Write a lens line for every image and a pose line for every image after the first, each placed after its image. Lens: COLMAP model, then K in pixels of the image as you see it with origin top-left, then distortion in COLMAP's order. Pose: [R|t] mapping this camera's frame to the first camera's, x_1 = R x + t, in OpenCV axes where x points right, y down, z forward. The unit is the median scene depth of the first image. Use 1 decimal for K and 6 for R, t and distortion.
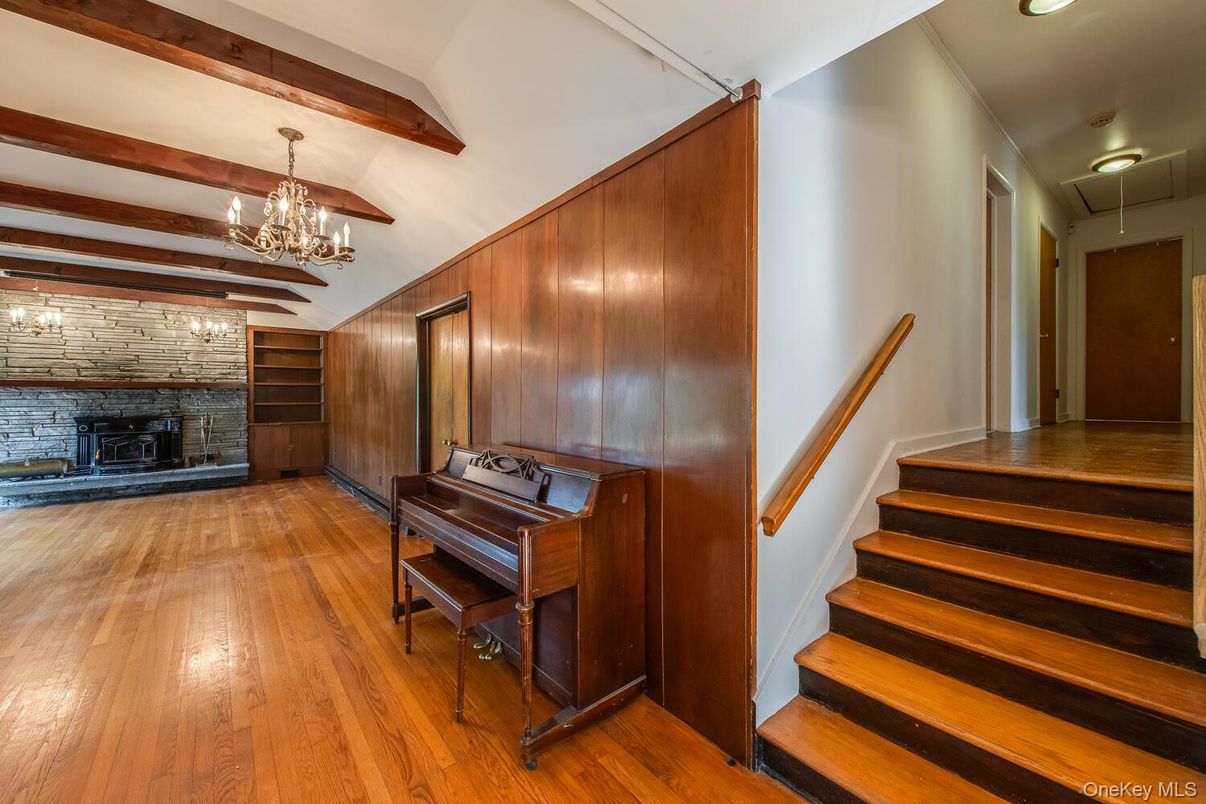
lens RADIAL K [[497.5, 0, 620.8], [0, 497.5, 398.1], [0, 0, 1]] dist [0.005782, -0.001901]
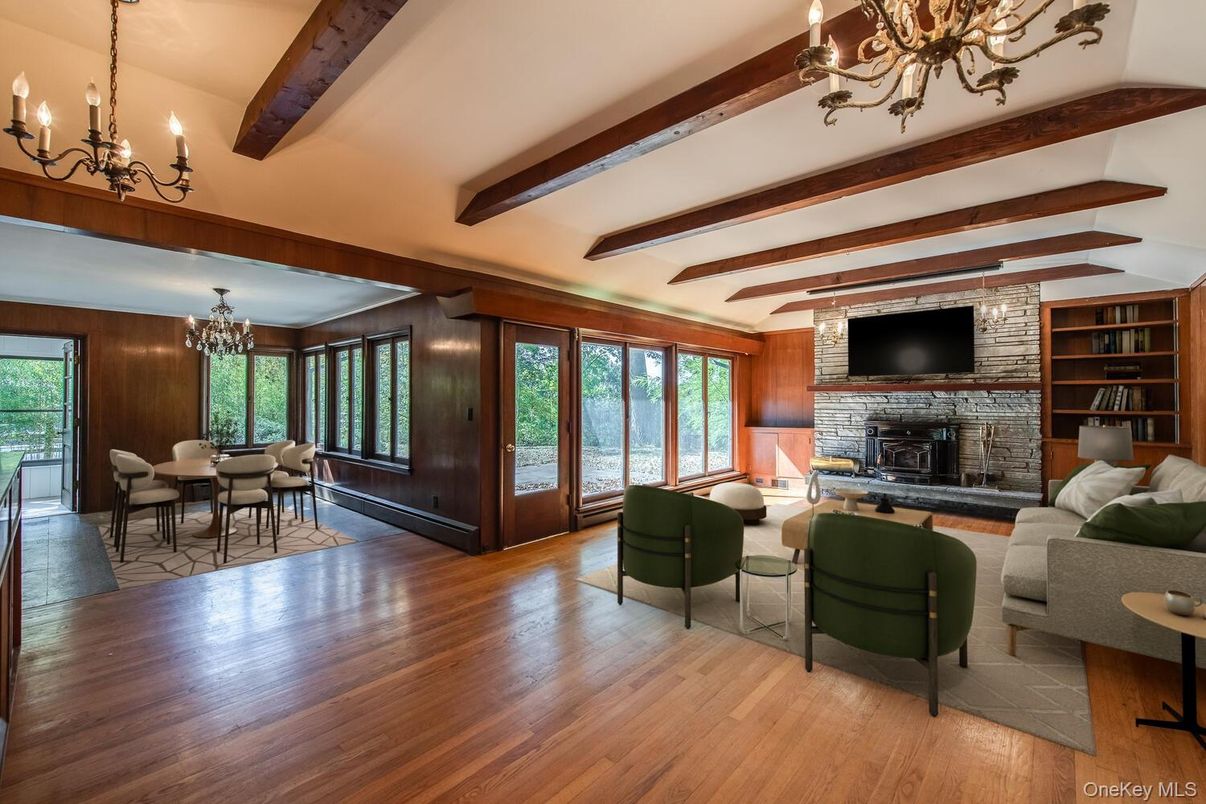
lens RADIAL K [[497.5, 0, 600.5], [0, 497.5, 393.4], [0, 0, 1]] dist [0.005782, -0.001901]
pose [[0.124566, -0.010460, -0.992156, -0.126611], [-0.004431, 0.999929, -0.011098, -0.003637], [0.992201, 0.005779, 0.124511, 0.313231]]
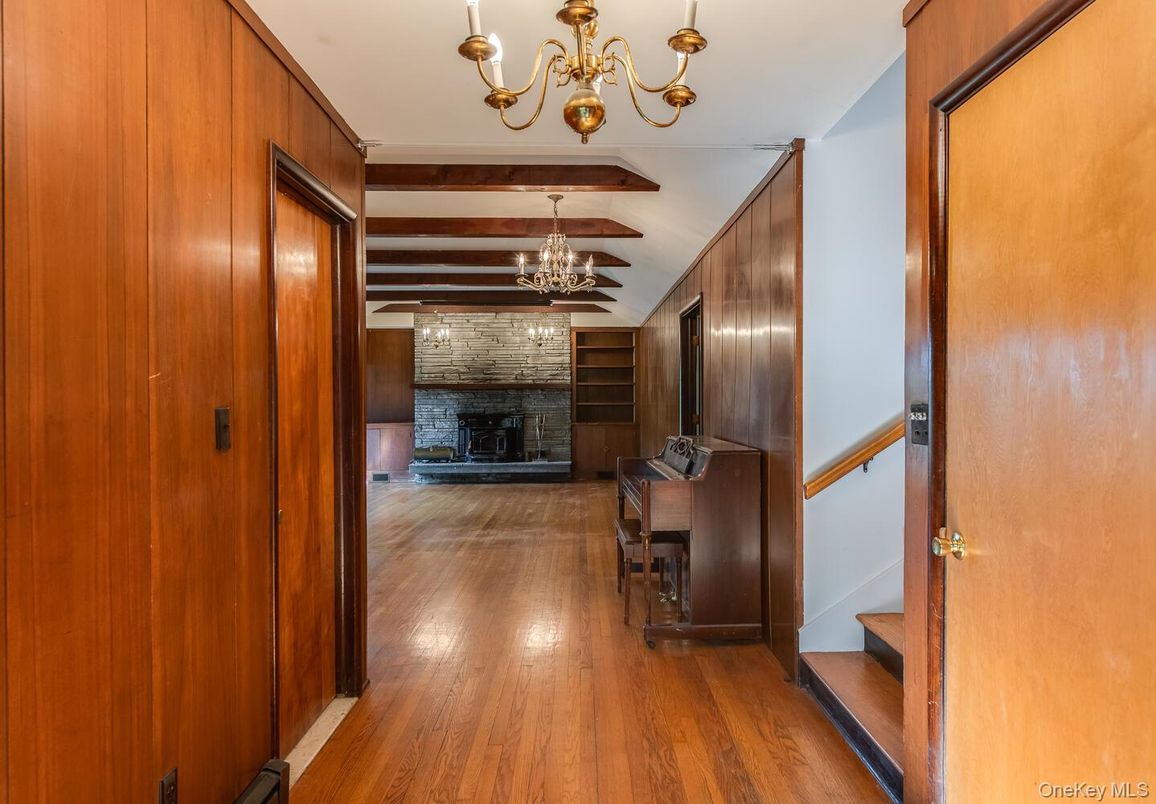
lens RADIAL K [[817.0, 0, 579.6], [0, 817.0, 402.5], [0, 0, 1]] dist [0.003947, -0.000272]
pose [[0.765586, 0.000694, -0.643333, 0.392272], [-0.001394, 0.999999, -0.000581, 0.011492], [0.643332, 0.001342, 0.765586, -0.312637]]
